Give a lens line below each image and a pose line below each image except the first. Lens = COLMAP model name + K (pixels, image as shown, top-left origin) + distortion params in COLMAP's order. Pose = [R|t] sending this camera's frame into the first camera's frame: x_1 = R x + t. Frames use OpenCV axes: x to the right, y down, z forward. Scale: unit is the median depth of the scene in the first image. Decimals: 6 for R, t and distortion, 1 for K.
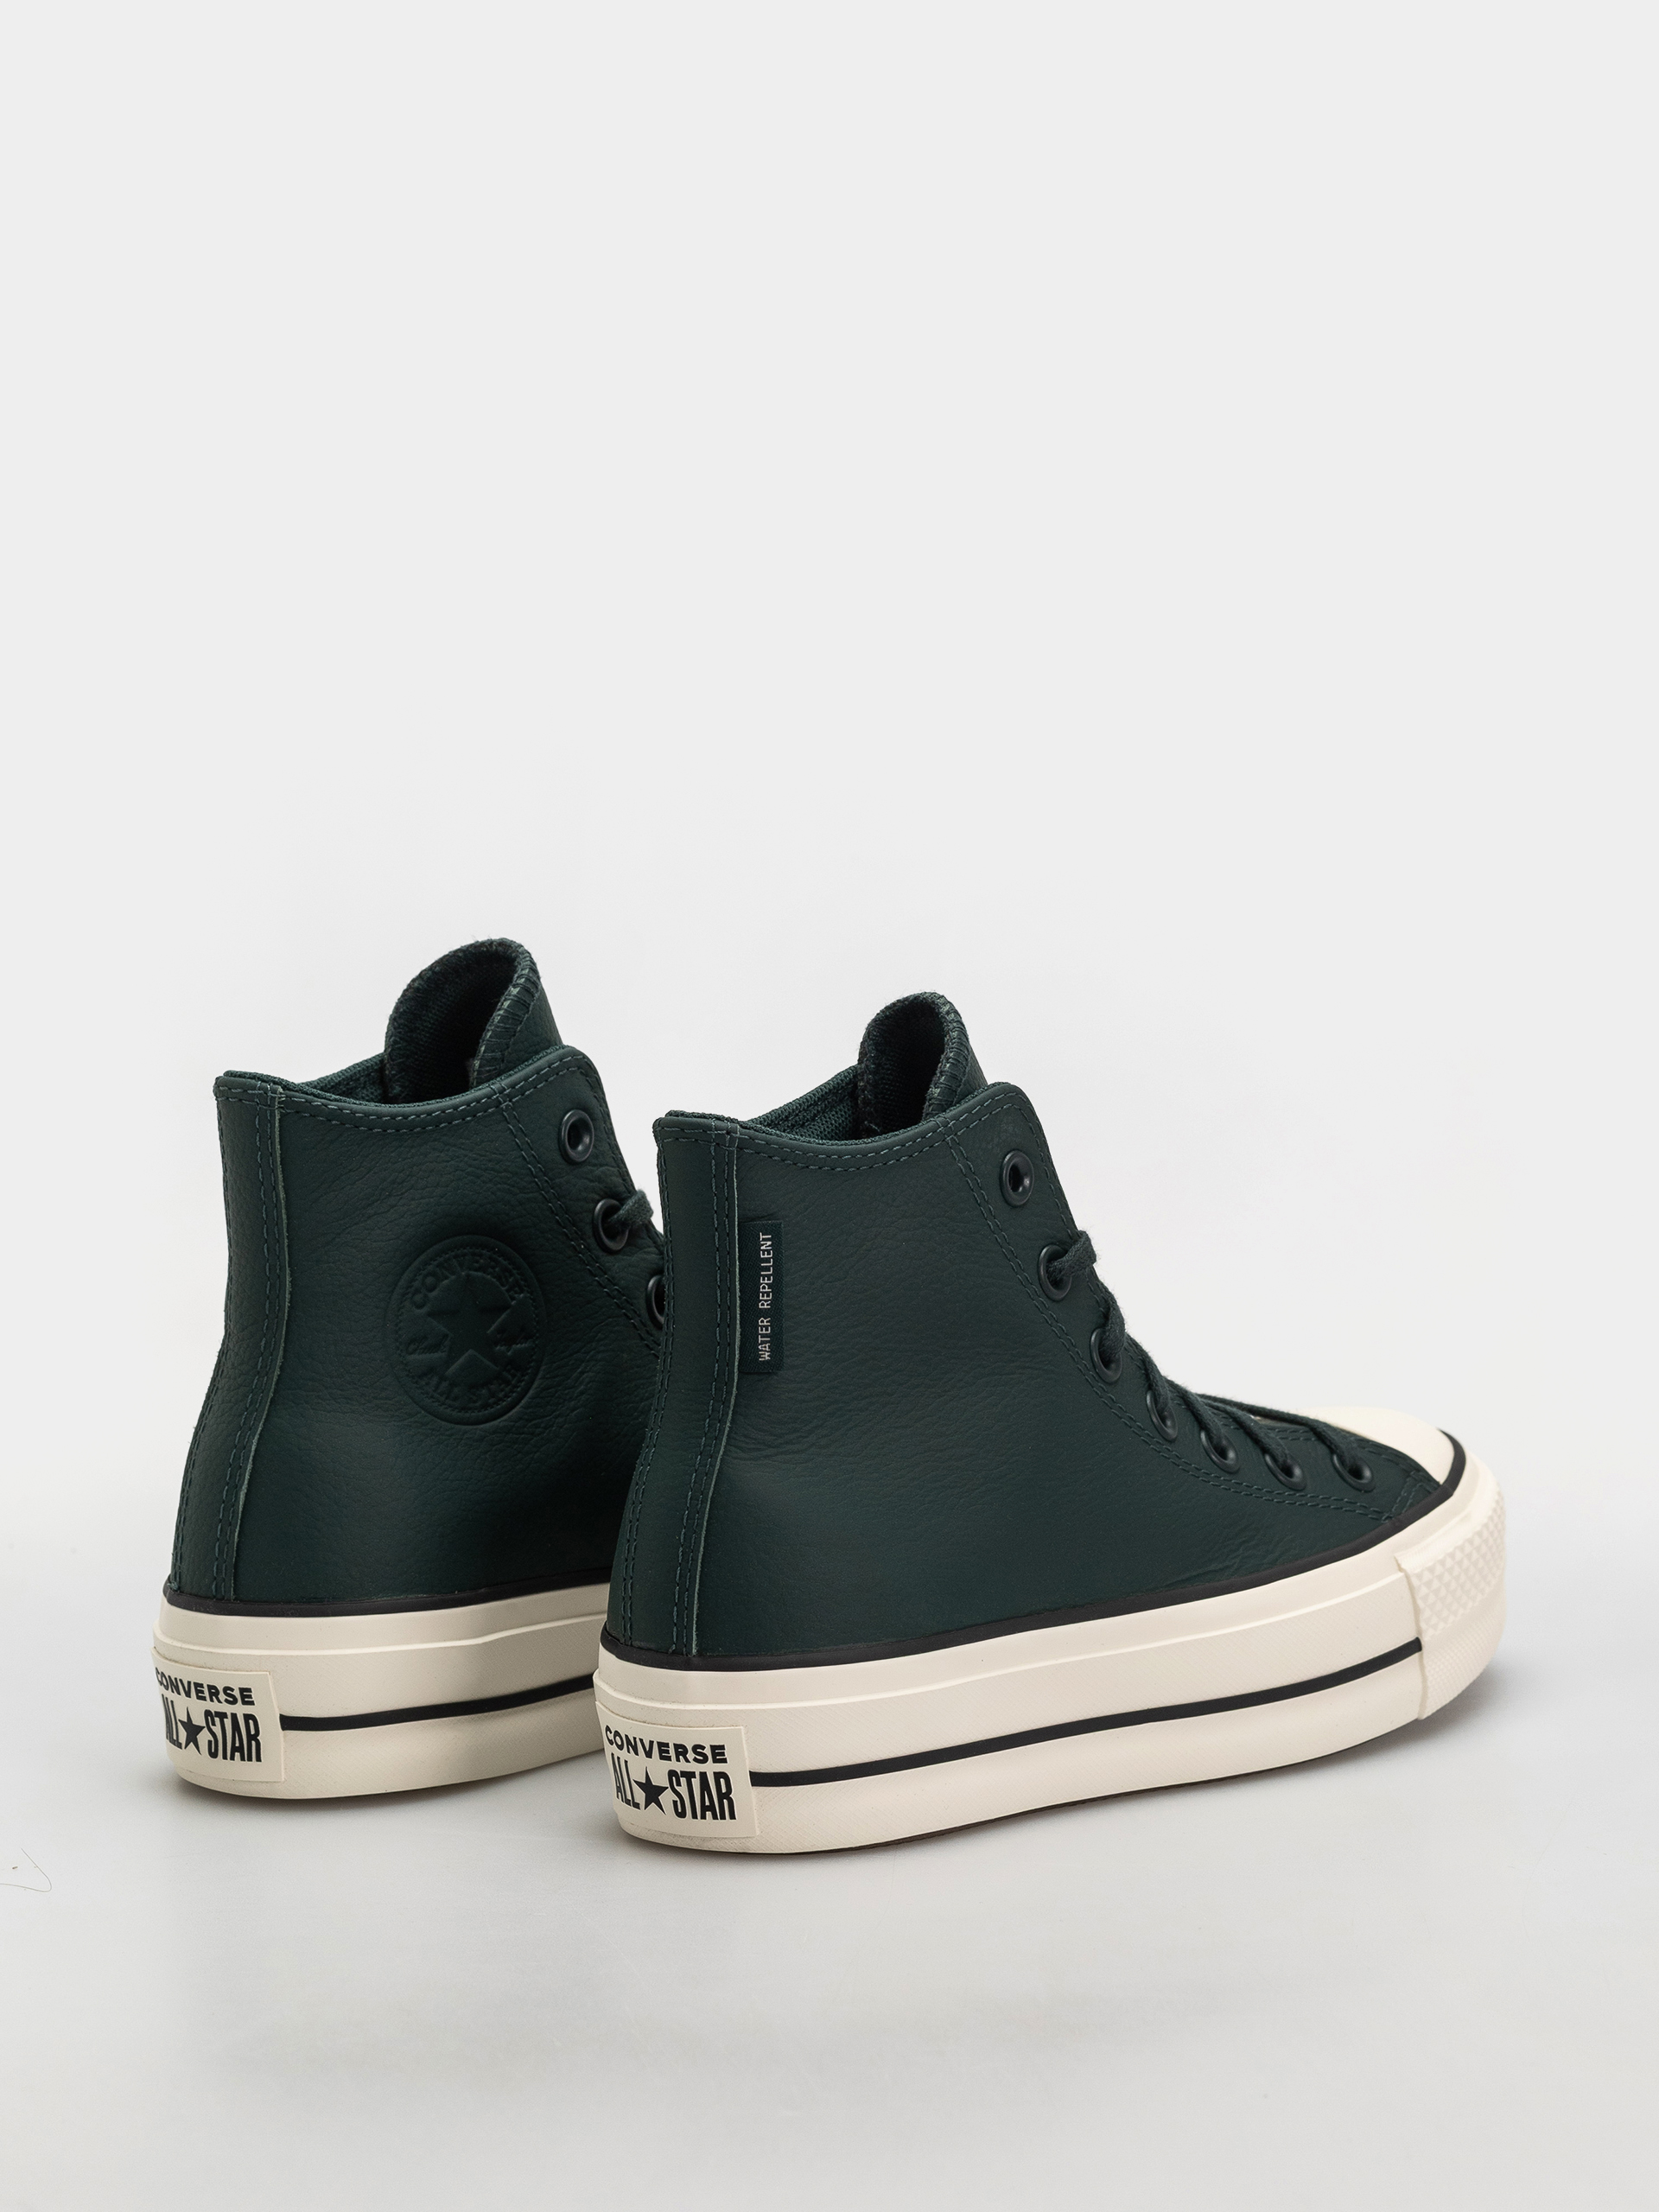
lens RADIAL K [[7976.4, 0, 830.3], [0, 7976.4, 1104.5], [0, 0, 1]] dist [-0.111701, 0.000000]
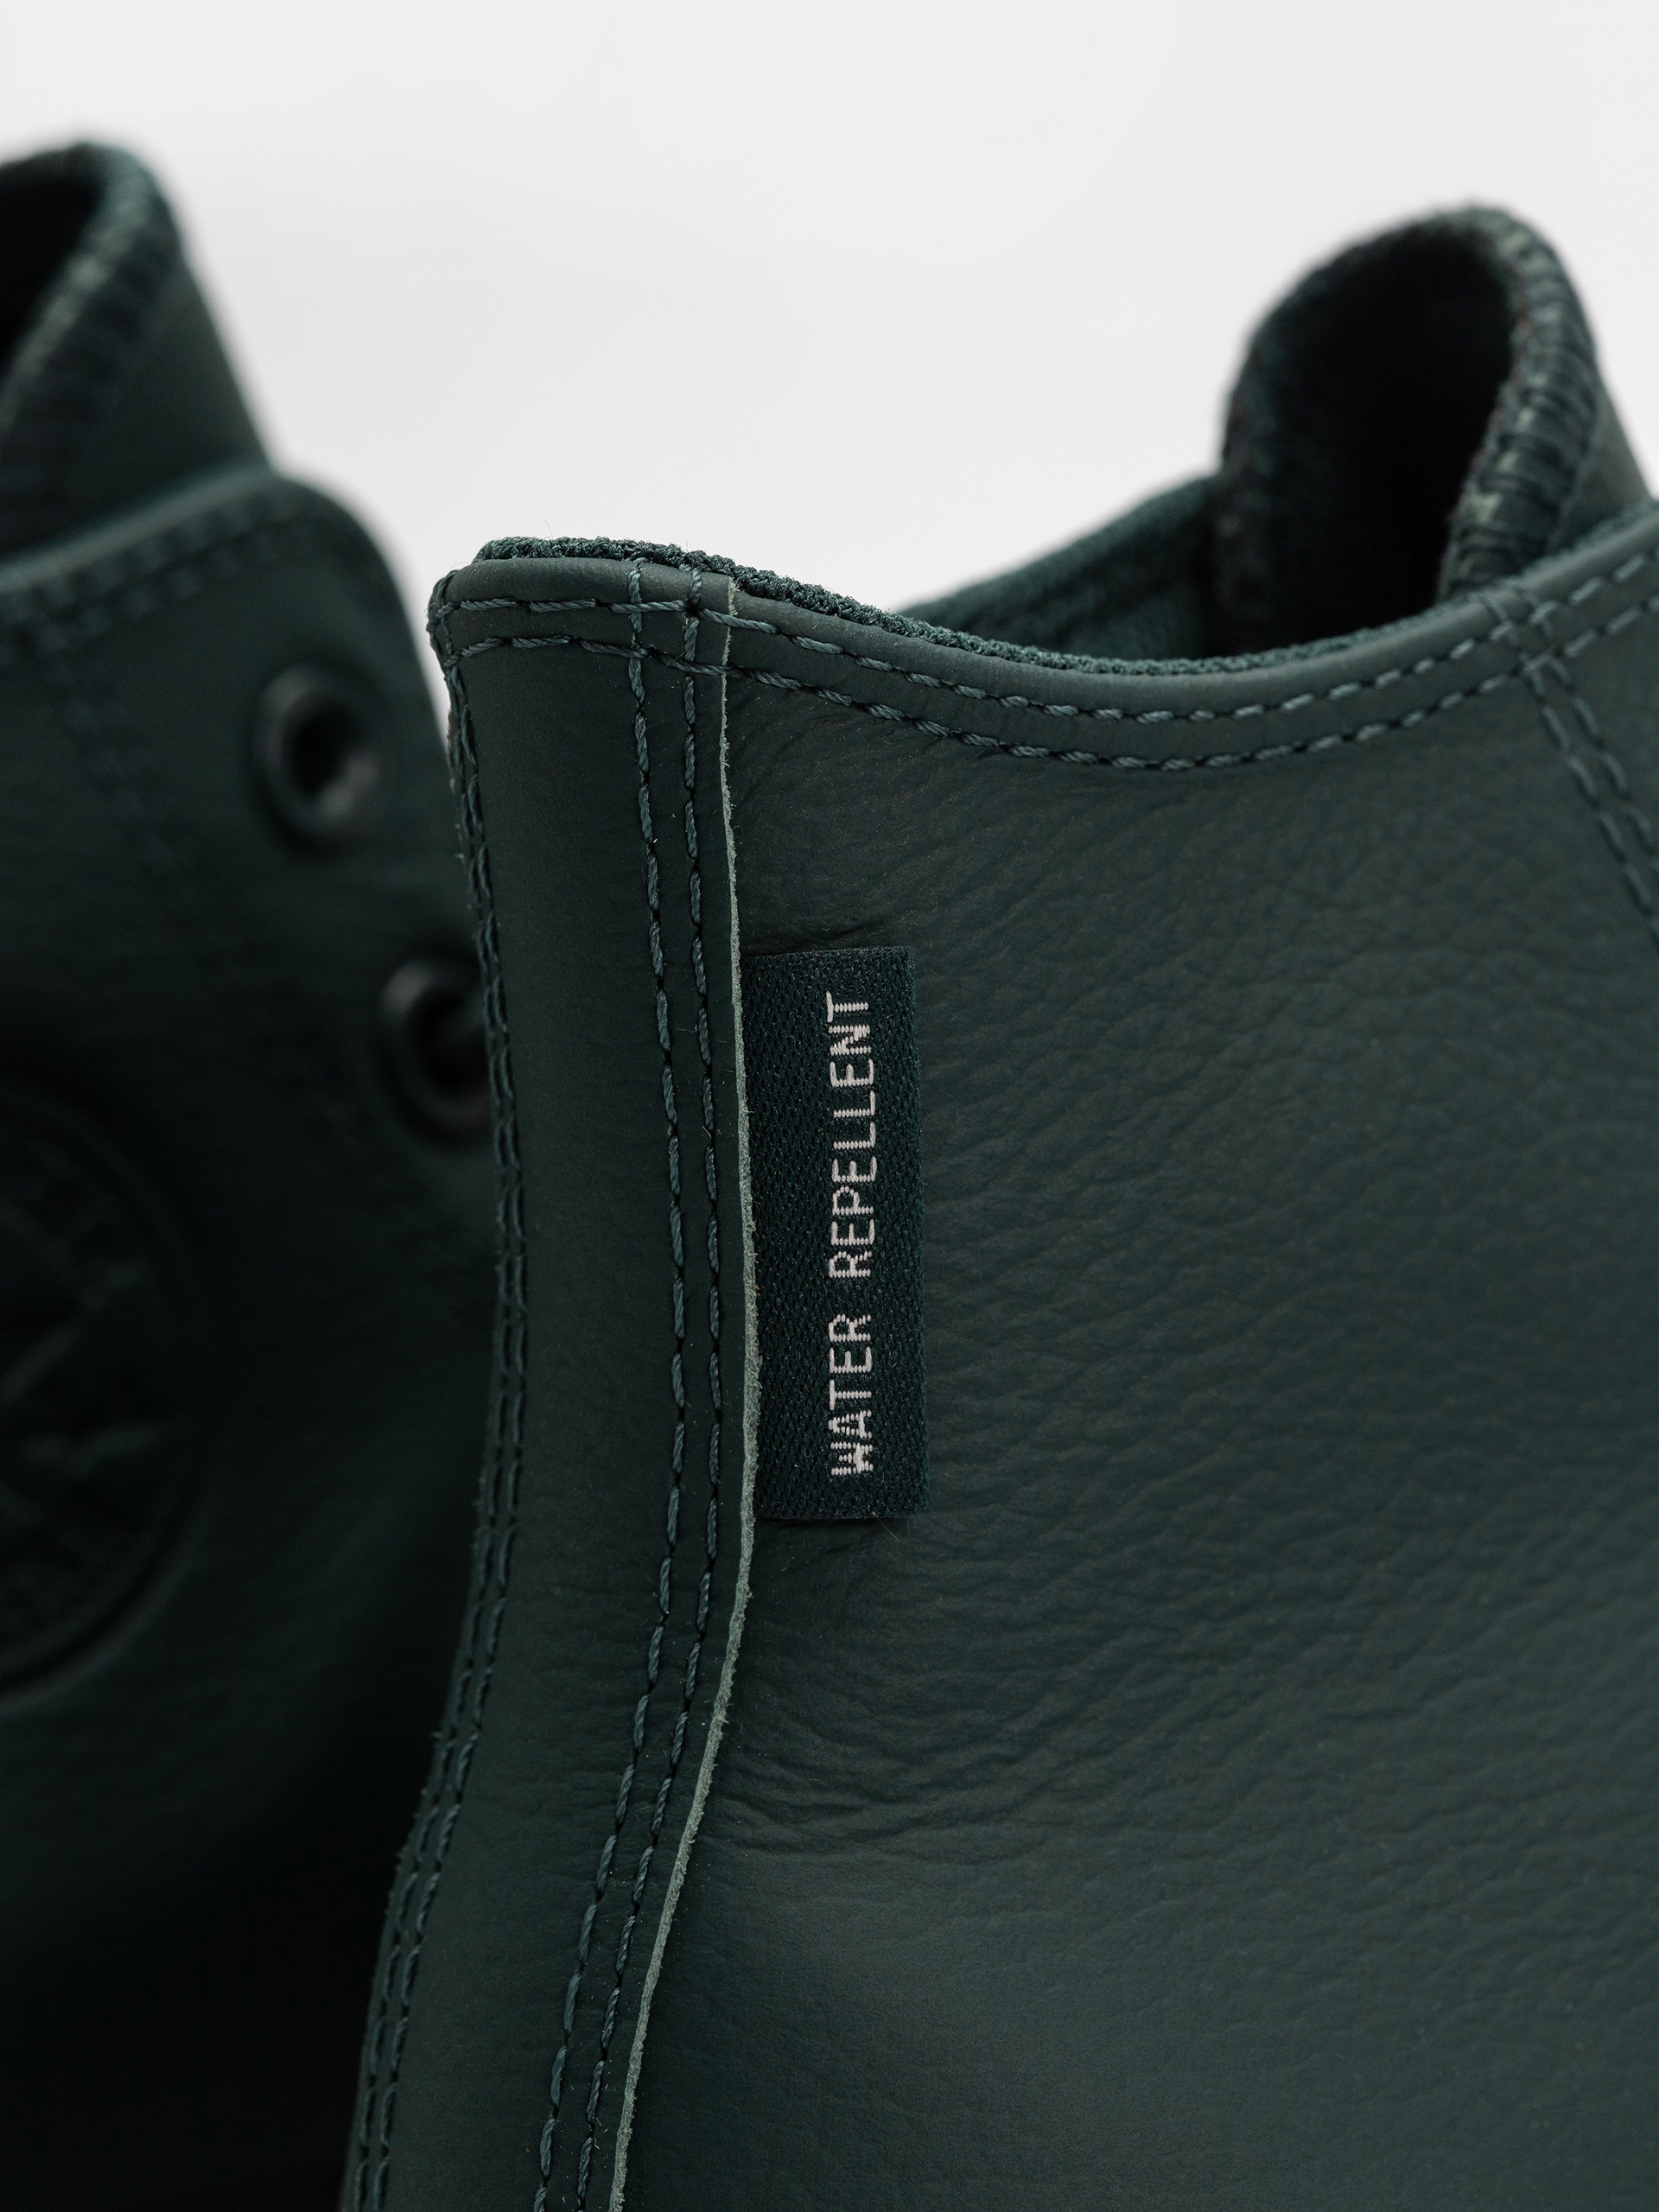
lens RADIAL K [[7976.4, 0, 828.5], [0, 7976.4, 1109.6], [0, 0, 1]] dist [-0.111701, 0.000000]
pose [[0.997478, -0.014015, -0.069584, 0.009522], [0.012819, 0.999763, -0.017598, 0.024310], [0.069814, 0.016662, 0.997421, 0.726753]]
